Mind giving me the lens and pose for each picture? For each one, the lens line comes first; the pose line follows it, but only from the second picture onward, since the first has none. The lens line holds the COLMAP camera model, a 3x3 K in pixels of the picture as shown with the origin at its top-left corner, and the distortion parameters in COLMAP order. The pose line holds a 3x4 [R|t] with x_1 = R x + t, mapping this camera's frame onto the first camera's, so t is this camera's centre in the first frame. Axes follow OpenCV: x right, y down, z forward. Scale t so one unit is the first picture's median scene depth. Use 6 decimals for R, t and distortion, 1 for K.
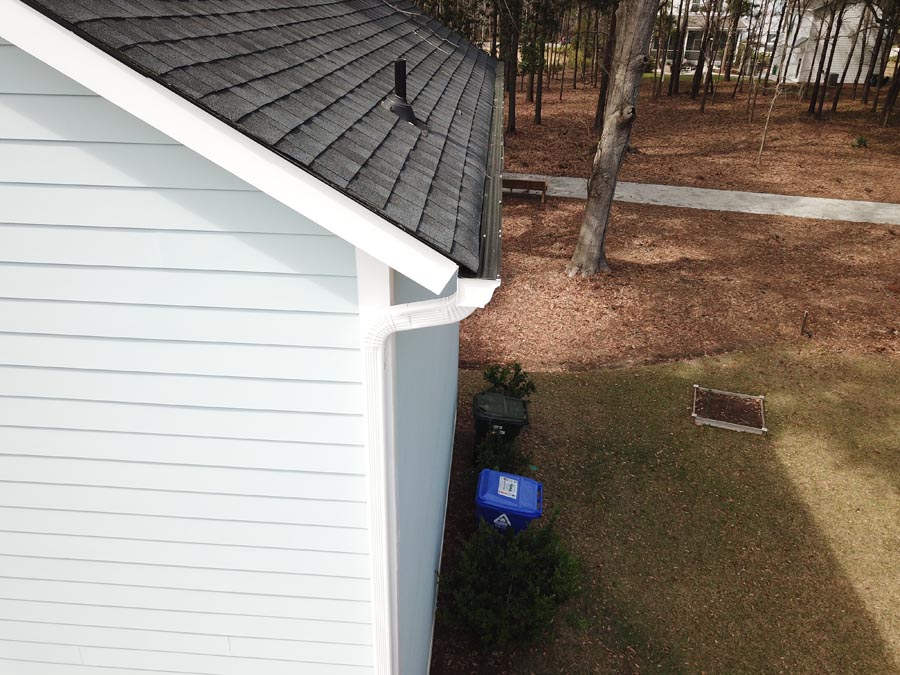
lens RADIAL K [[675.6, 0, 450.0], [0, 675.6, 337.5], [0, 0, 1]] dist [-0.000968, -0.002047]
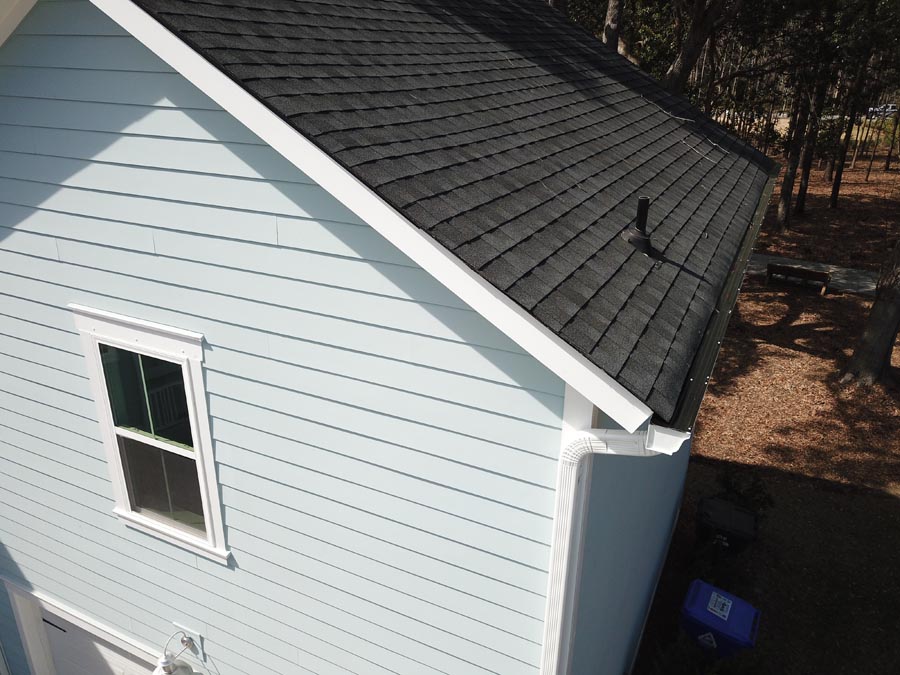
lens RADIAL K [[675.6, 0, 450.0], [0, 675.6, 337.5], [0, 0, 1]] dist [-0.000968, -0.002047]
pose [[0.920524, 0.137186, -0.365808, 0.073907], [-0.164636, 0.985338, -0.044770, -0.097110], [0.354303, 0.101437, 0.929613, -0.107505]]
